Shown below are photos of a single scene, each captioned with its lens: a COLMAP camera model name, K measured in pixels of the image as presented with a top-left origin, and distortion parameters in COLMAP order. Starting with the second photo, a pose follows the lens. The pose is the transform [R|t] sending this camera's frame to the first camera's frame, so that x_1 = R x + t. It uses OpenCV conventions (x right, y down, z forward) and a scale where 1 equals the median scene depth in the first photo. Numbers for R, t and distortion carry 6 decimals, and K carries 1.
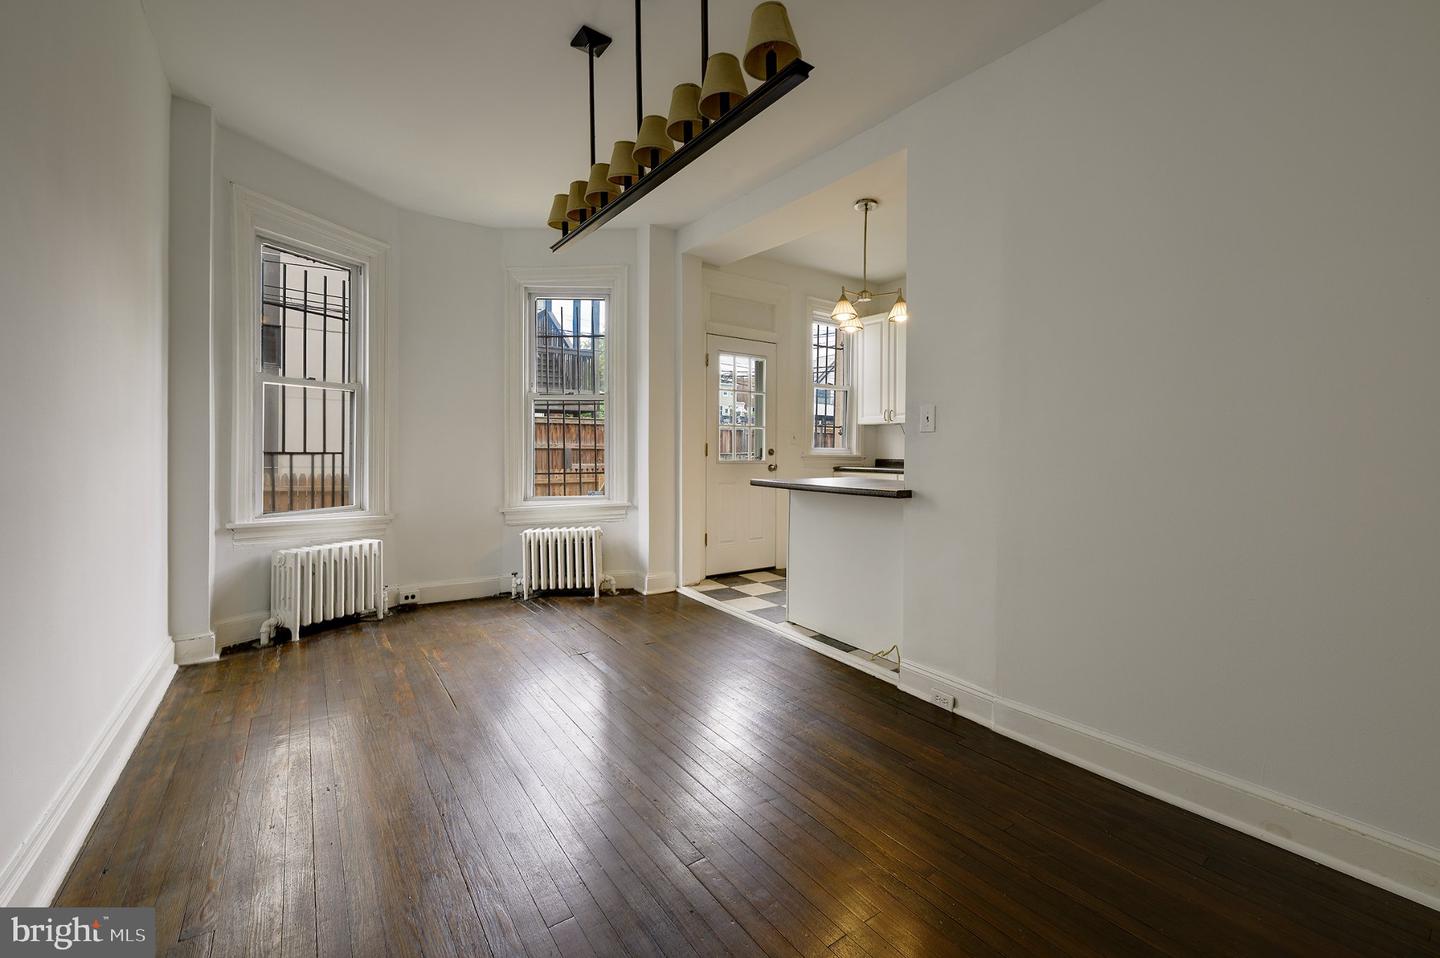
lens RADIAL K [[607.0, 0, 740.0], [0, 607.0, 456.4], [0, 0, 1]] dist [-0.000558, -0.000127]
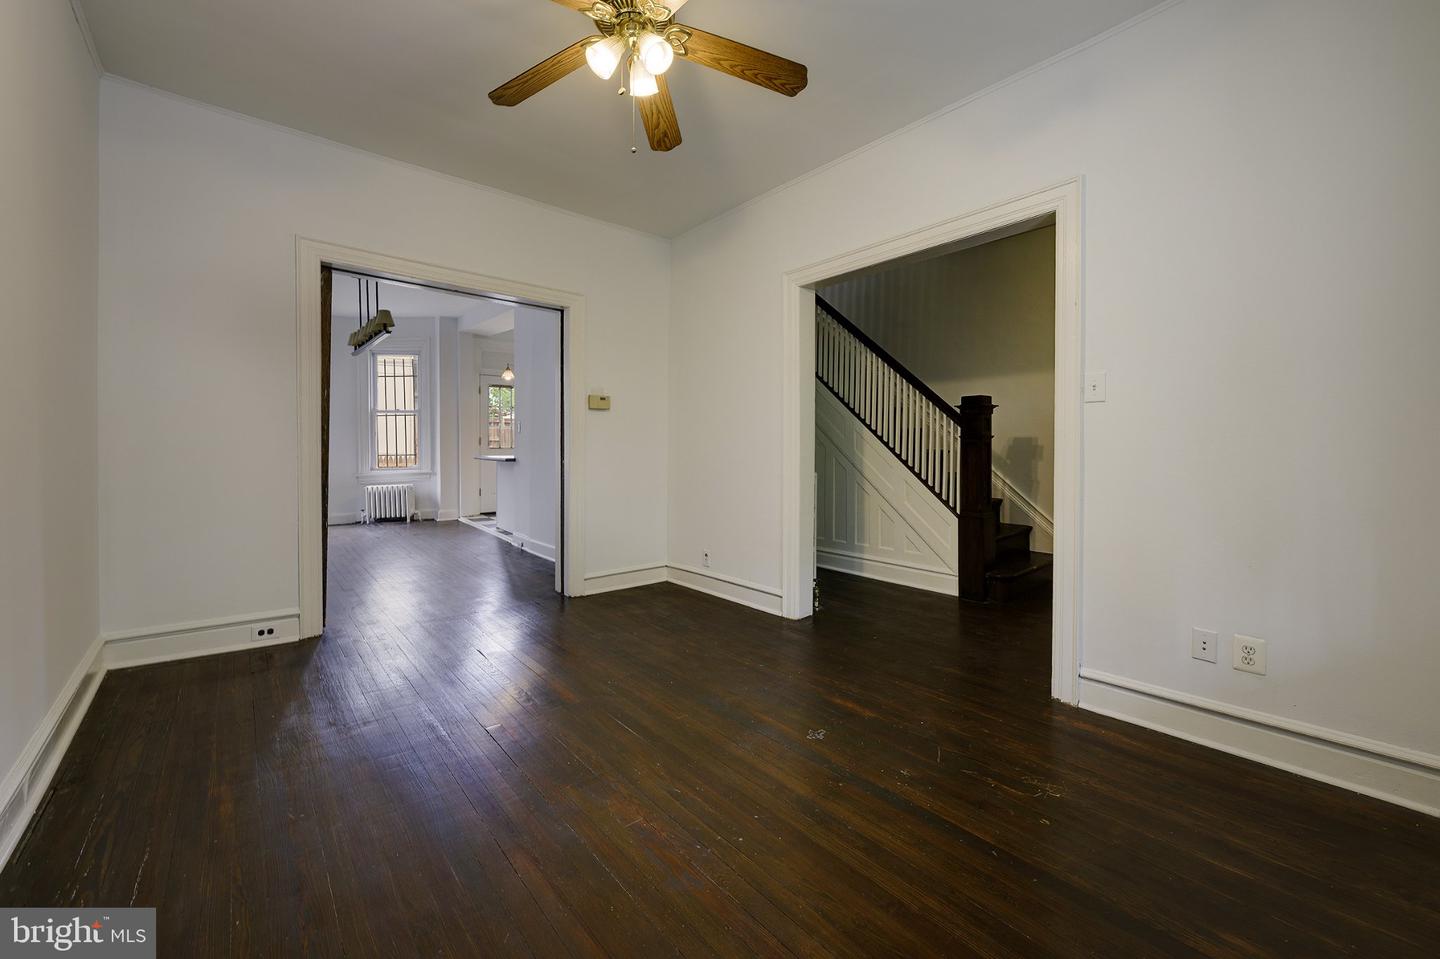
lens RADIAL K [[580.7, 0, 719.1], [0, 580.7, 447.3], [0, 0, 1]] dist [-0.000211, -0.000010]
pose [[0.997836, -0.009978, 0.064997, 0.574282], [0.009667, 0.999940, 0.005093, 0.005816], [-0.065044, -0.004454, 0.997872, -0.792139]]
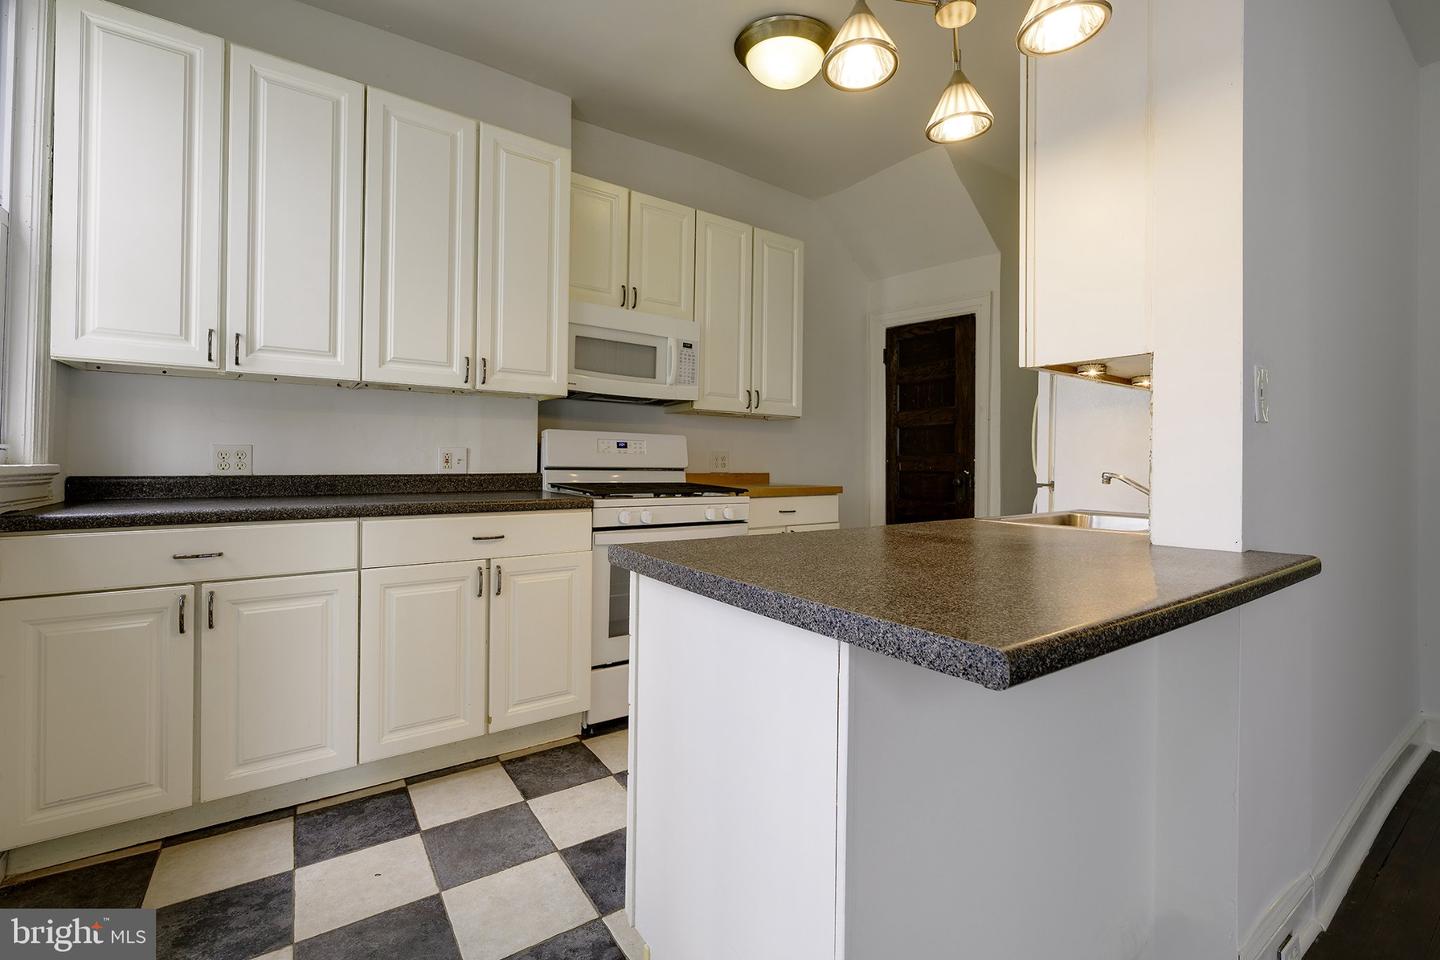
lens RADIAL K [[607.0, 0, 740.0], [0, 607.0, 457.4], [0, 0, 1]] dist [-0.000558, -0.000127]
pose [[0.019137, -0.006088, 0.999798, -0.112706], [-0.002367, 0.999978, 0.006134, -0.012500], [-0.999814, -0.002484, 0.019122, 0.886207]]
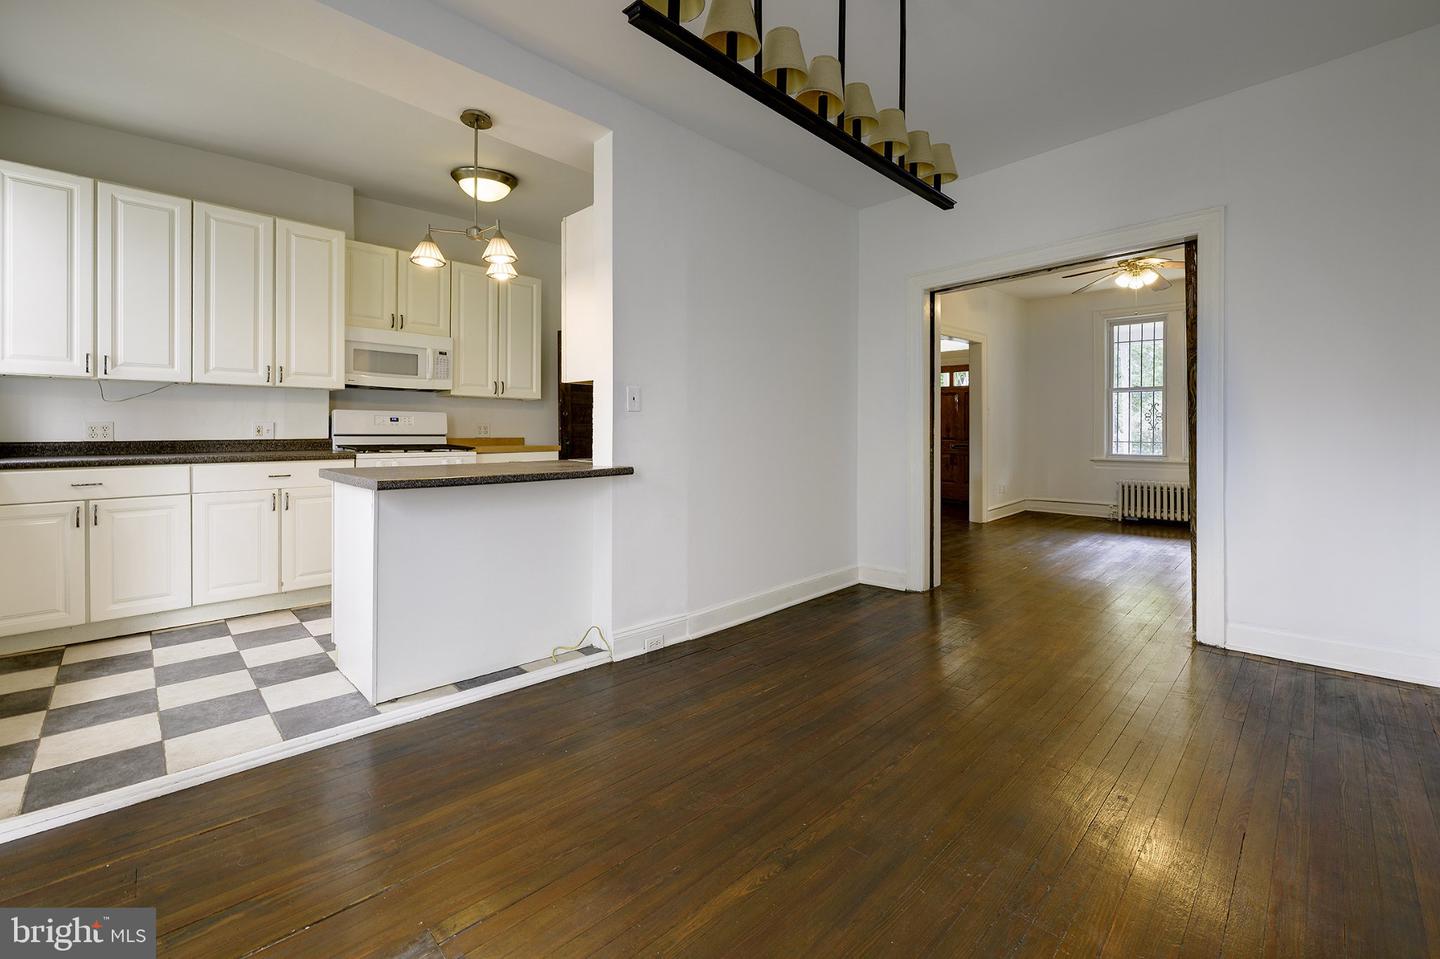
lens RADIAL K [[586.1, 0, 741.6], [0, 586.1, 430.8], [0, 0, 1]] dist [-0.000686, -0.000135]
pose [[-0.161115, -0.015595, 0.986812, -0.493666], [0.002464, 0.999866, 0.016203, -0.017150], [-0.986933, 0.005042, -0.161055, 0.621047]]
